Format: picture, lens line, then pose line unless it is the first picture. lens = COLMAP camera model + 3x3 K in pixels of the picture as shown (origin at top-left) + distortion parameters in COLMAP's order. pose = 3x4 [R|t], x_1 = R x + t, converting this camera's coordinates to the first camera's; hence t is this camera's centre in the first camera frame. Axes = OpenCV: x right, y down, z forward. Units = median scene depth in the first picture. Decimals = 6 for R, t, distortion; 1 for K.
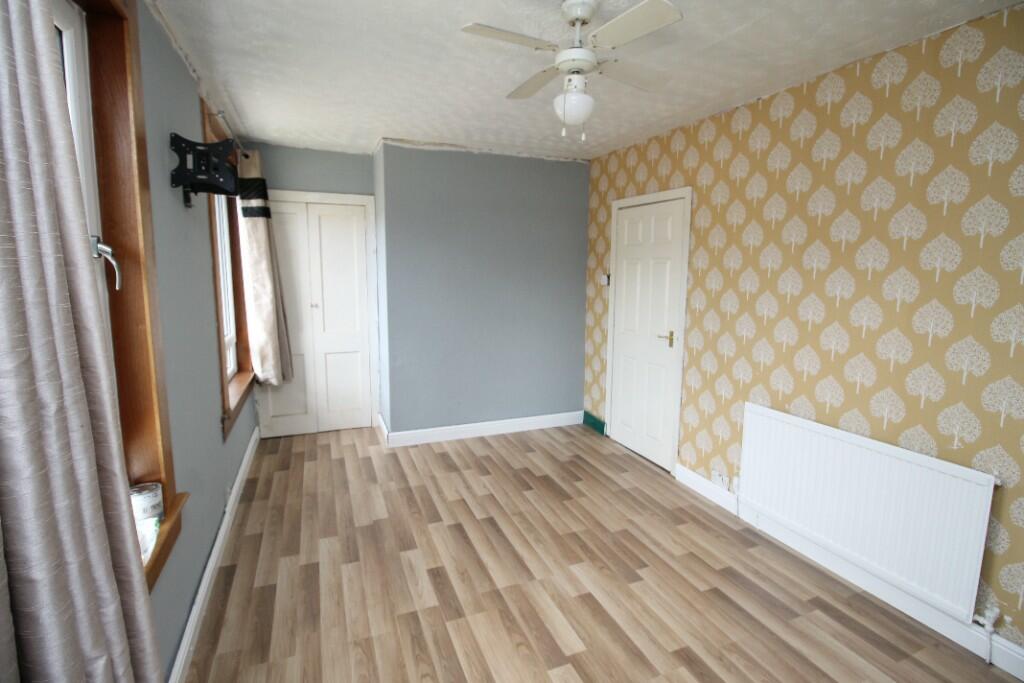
lens RADIAL K [[477.5, 0, 511.4], [0, 477.5, 331.4], [0, 0, 1]] dist [0.000809, -0.012774]
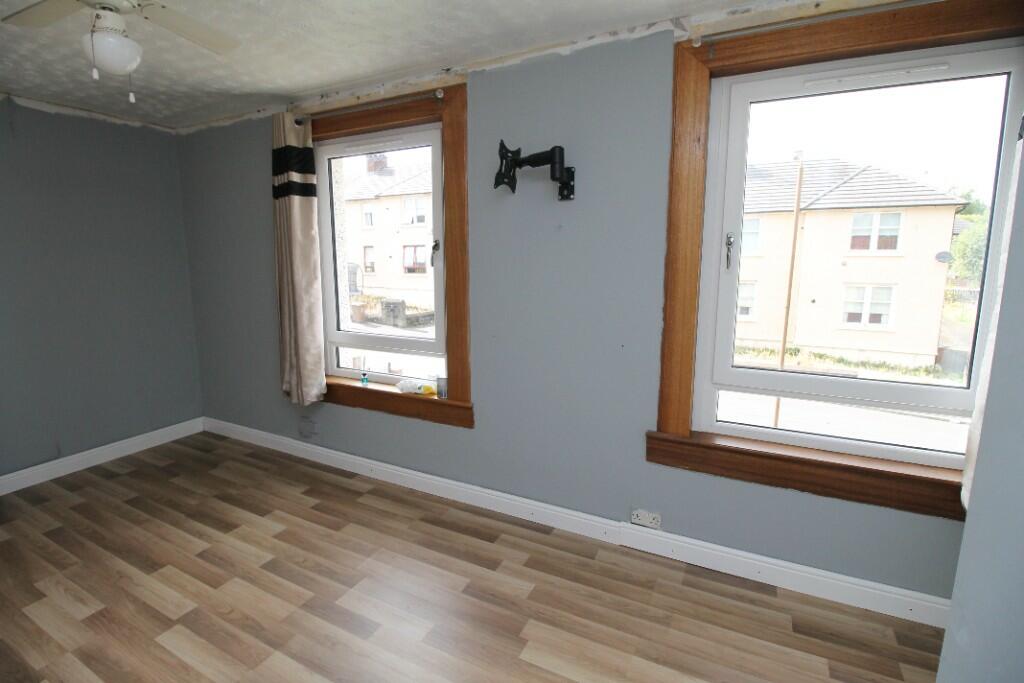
lens RADIAL K [[477.5, 0, 511.4], [0, 477.5, 331.4], [0, 0, 1]] dist [0.000809, -0.012774]
pose [[-0.761885, 0.091128, -0.641270, 0.128758], [-0.089301, 0.965820, 0.243345, -0.201687], [0.641527, 0.242667, -0.727706, 1.612595]]
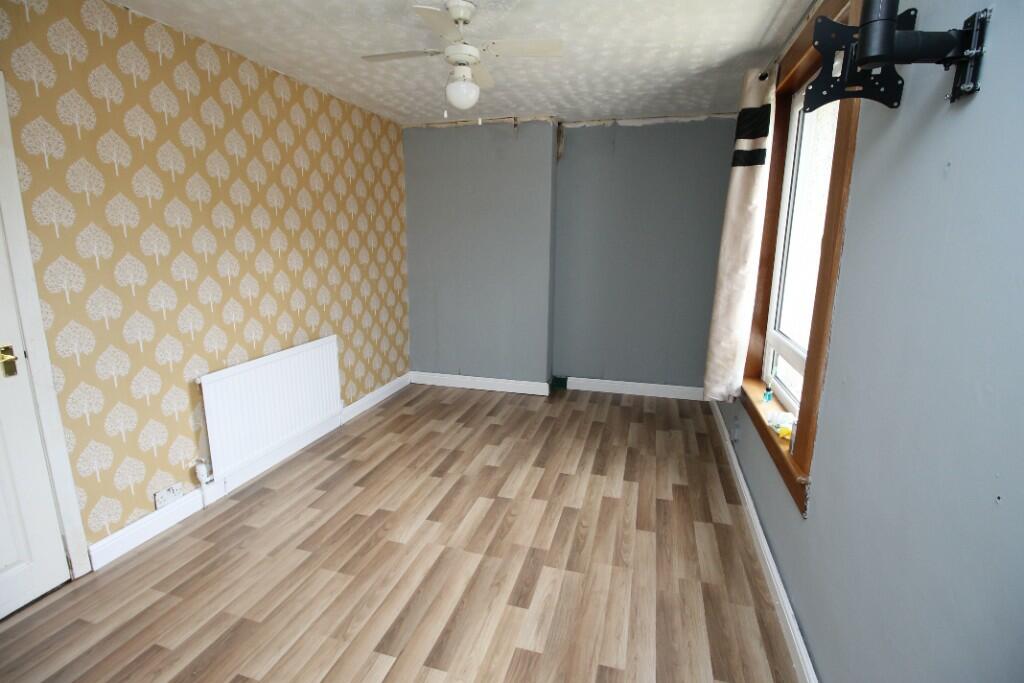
lens RADIAL K [[477.5, 0, 511.4], [0, 477.5, 331.4], [0, 0, 1]] dist [0.000809, -0.012774]
pose [[-0.779600, -0.137044, 0.611099, -0.585713], [0.065675, 0.952495, 0.297388, -0.190325], [-0.622824, 0.271978, -0.733565, 1.483332]]
